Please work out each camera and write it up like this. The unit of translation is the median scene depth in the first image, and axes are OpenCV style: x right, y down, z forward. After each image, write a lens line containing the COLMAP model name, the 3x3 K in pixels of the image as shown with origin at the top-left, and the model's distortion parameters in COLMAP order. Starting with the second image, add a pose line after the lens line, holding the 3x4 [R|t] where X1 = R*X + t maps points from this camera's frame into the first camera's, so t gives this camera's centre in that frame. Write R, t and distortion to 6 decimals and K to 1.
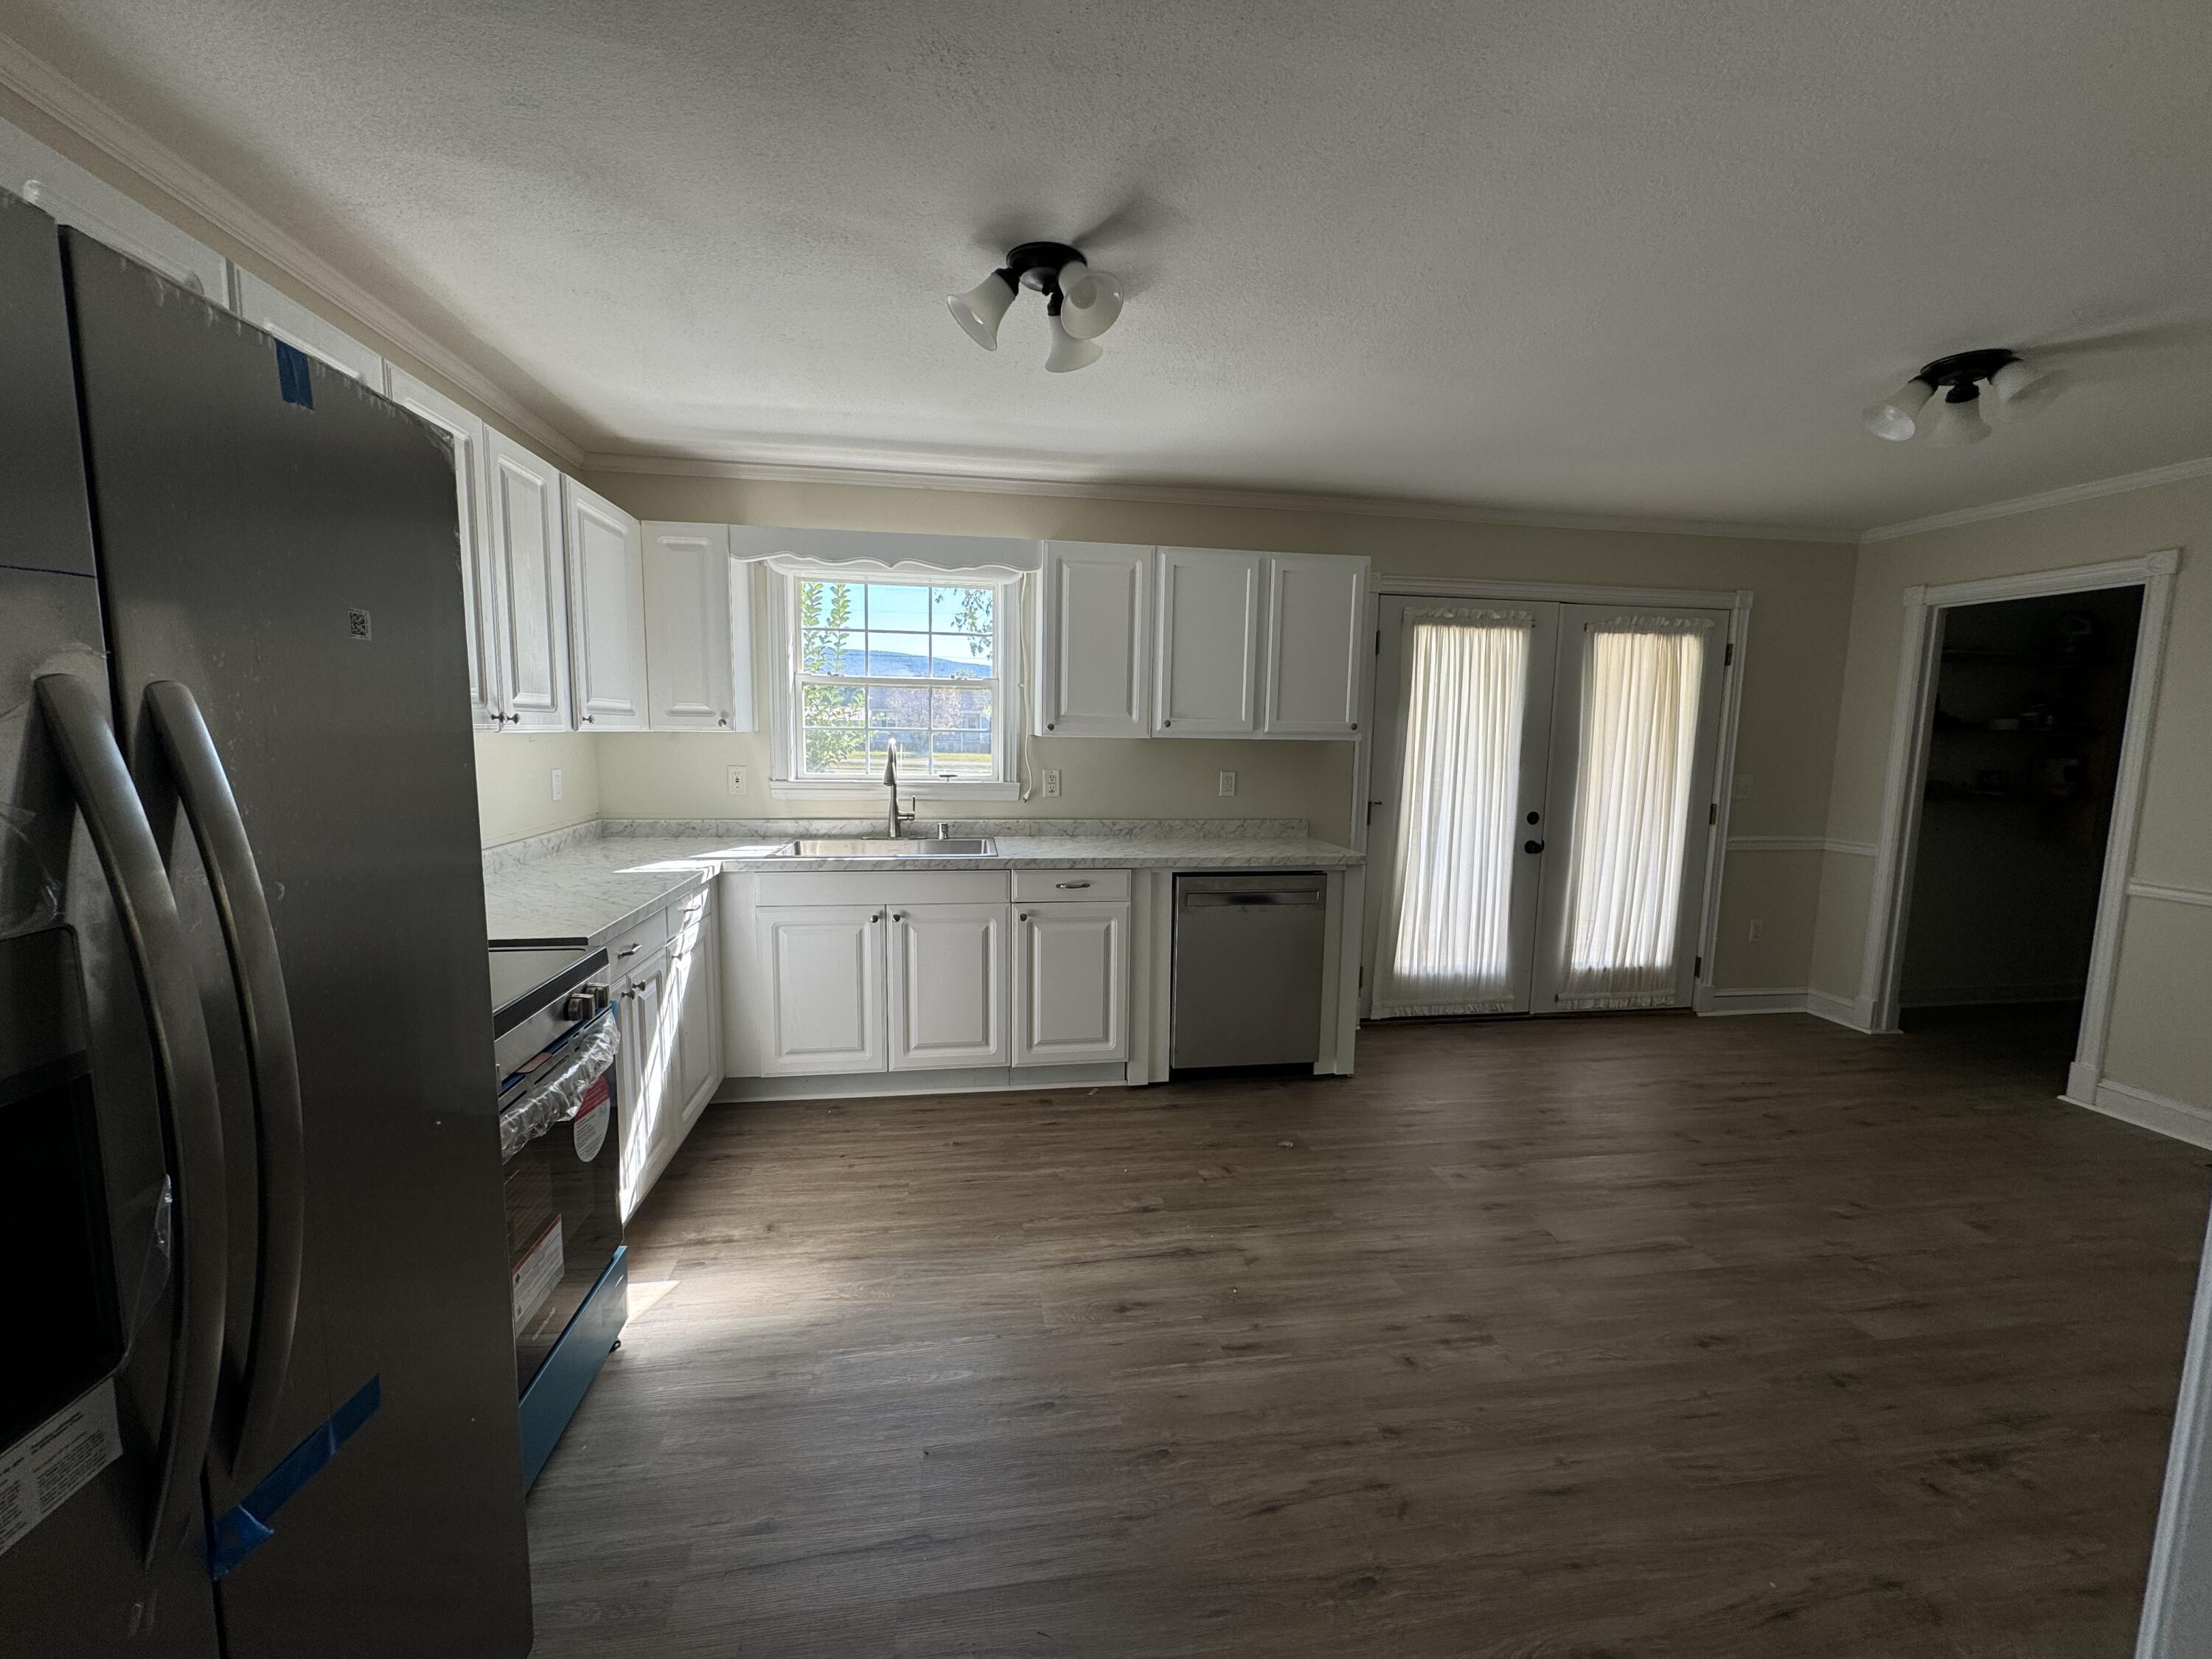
lens RADIAL K [[873.7, 0, 1105.3], [0, 873.7, 829.9], [0, 0, 1]] dist [-0.001983, 0.000023]
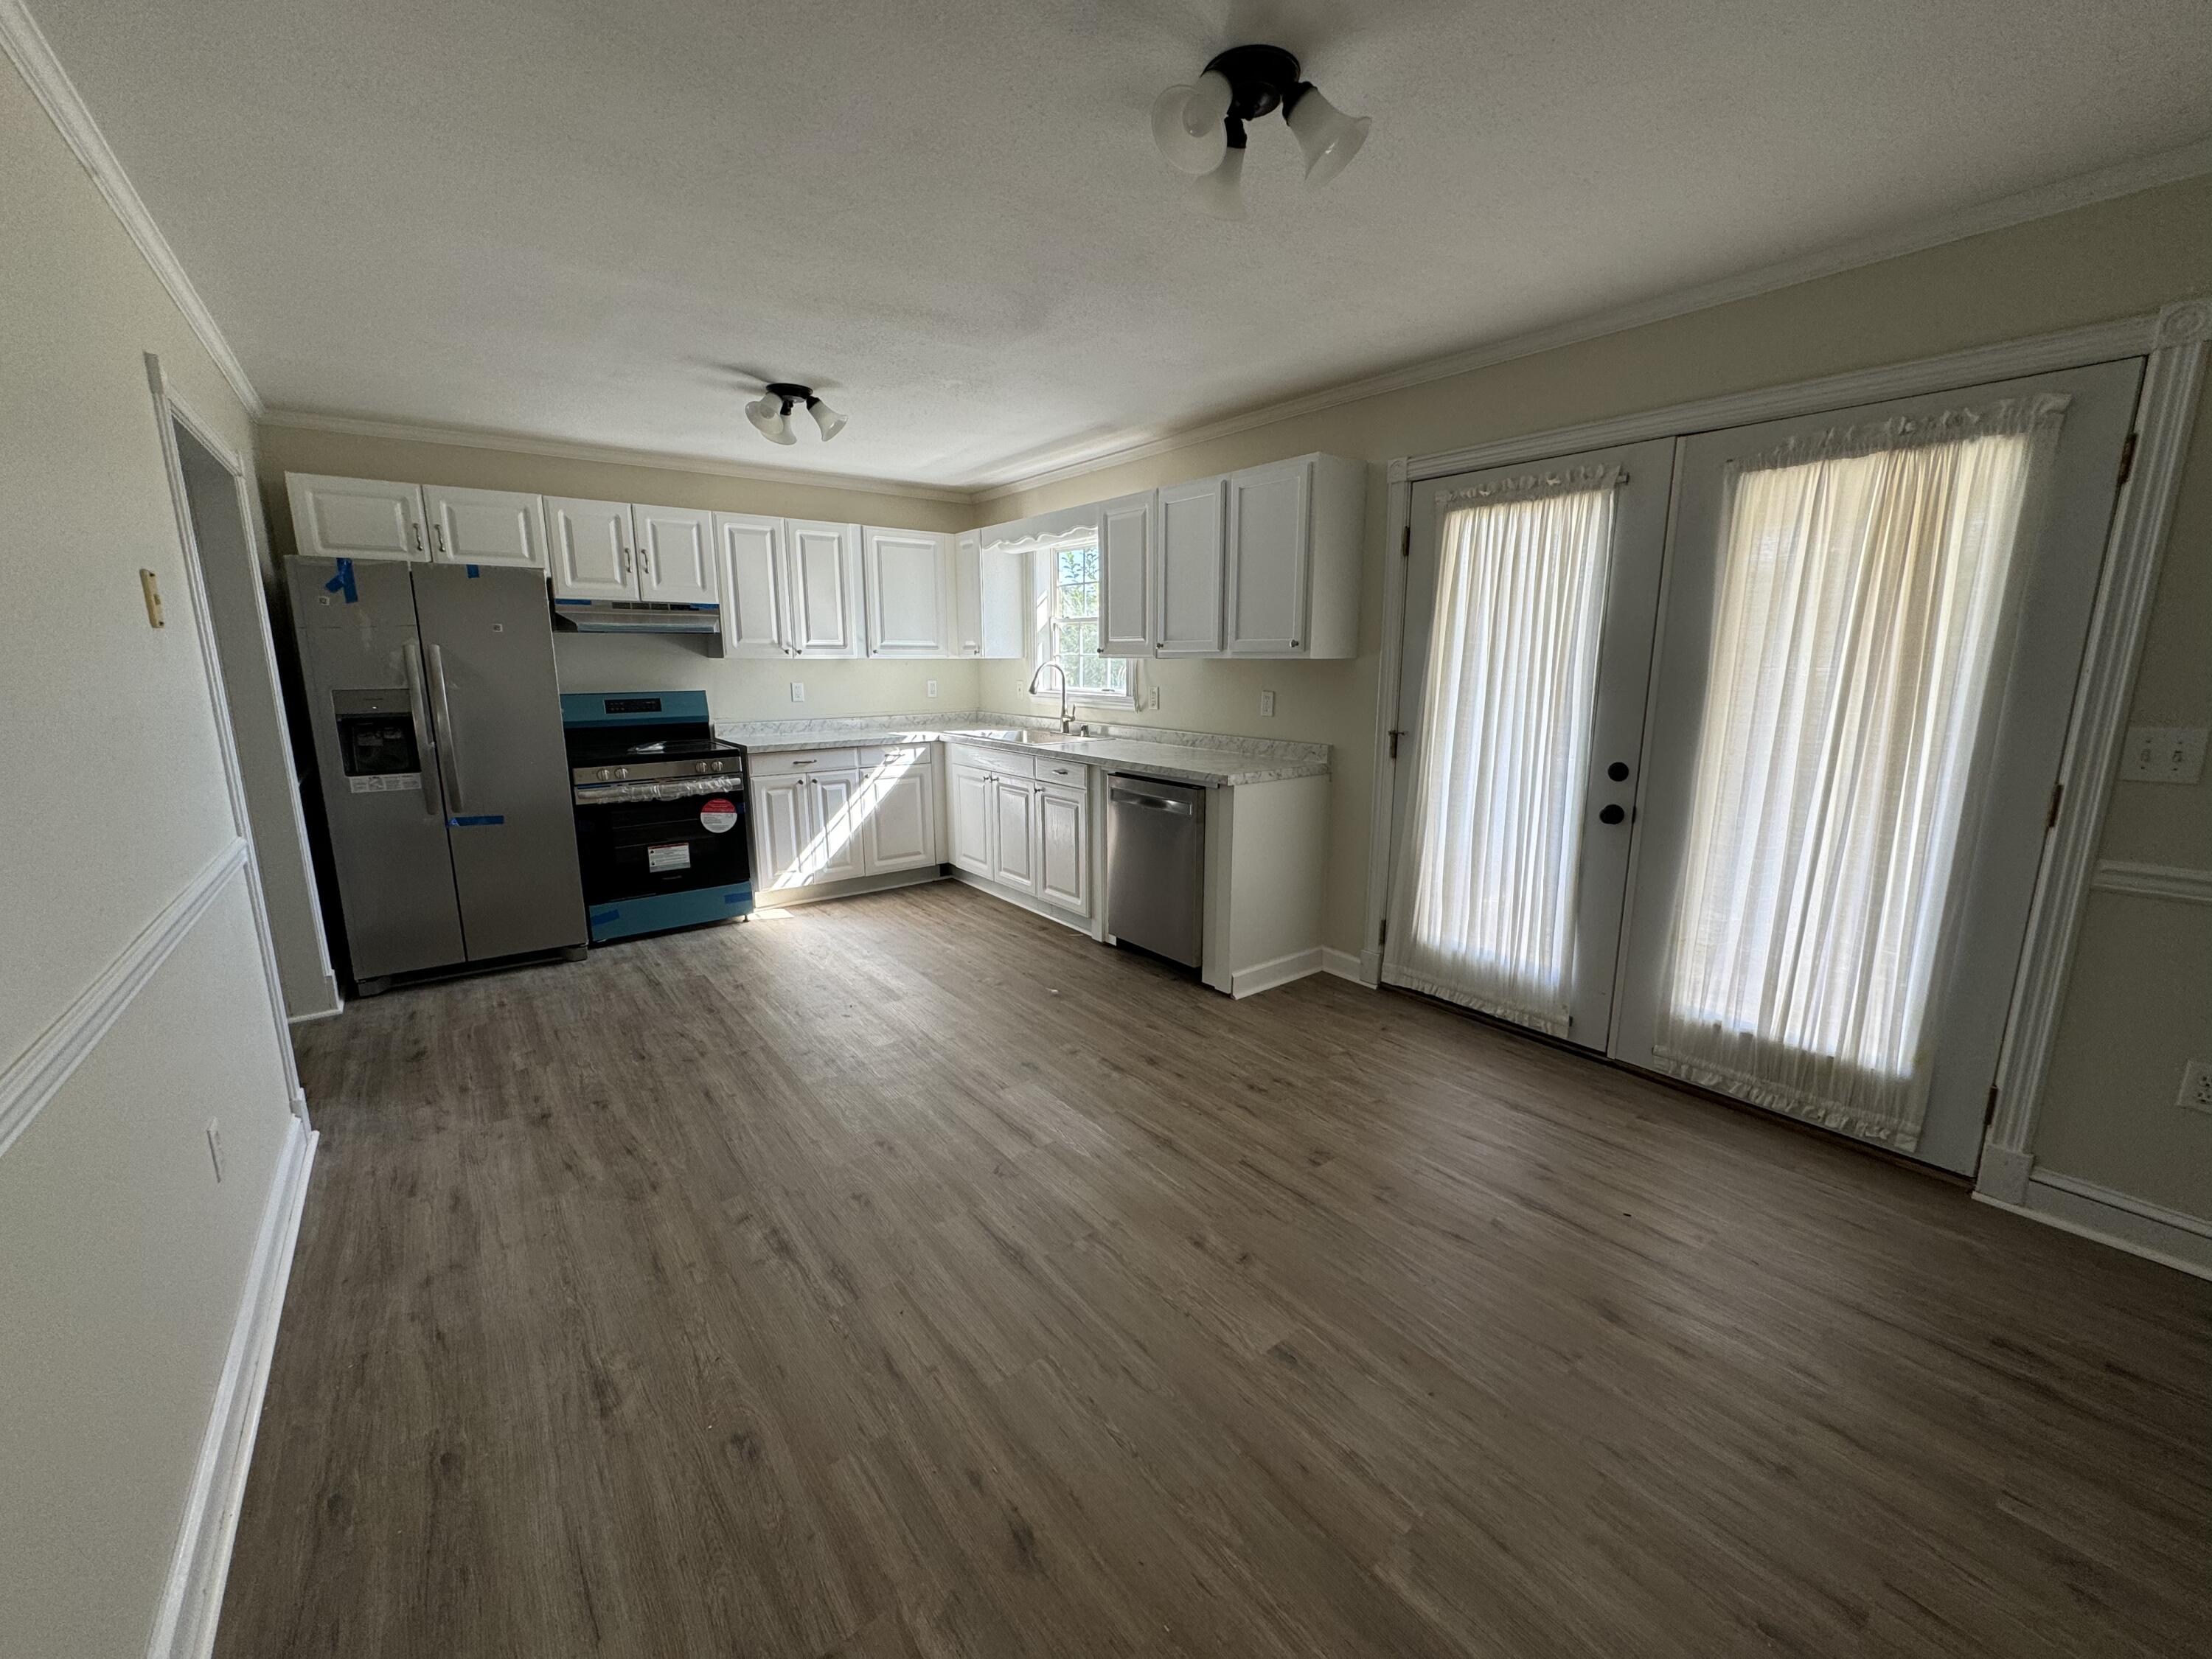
lens RADIAL K [[873.7, 0, 1100.7], [0, 873.7, 826.5], [0, 0, 1]] dist [-0.001983, 0.000023]
pose [[0.481200, 0.152010, -0.863331, 0.963231], [-0.092738, 0.988151, 0.122297, -0.018684], [0.871692, 0.021214, 0.489595, 0.344874]]
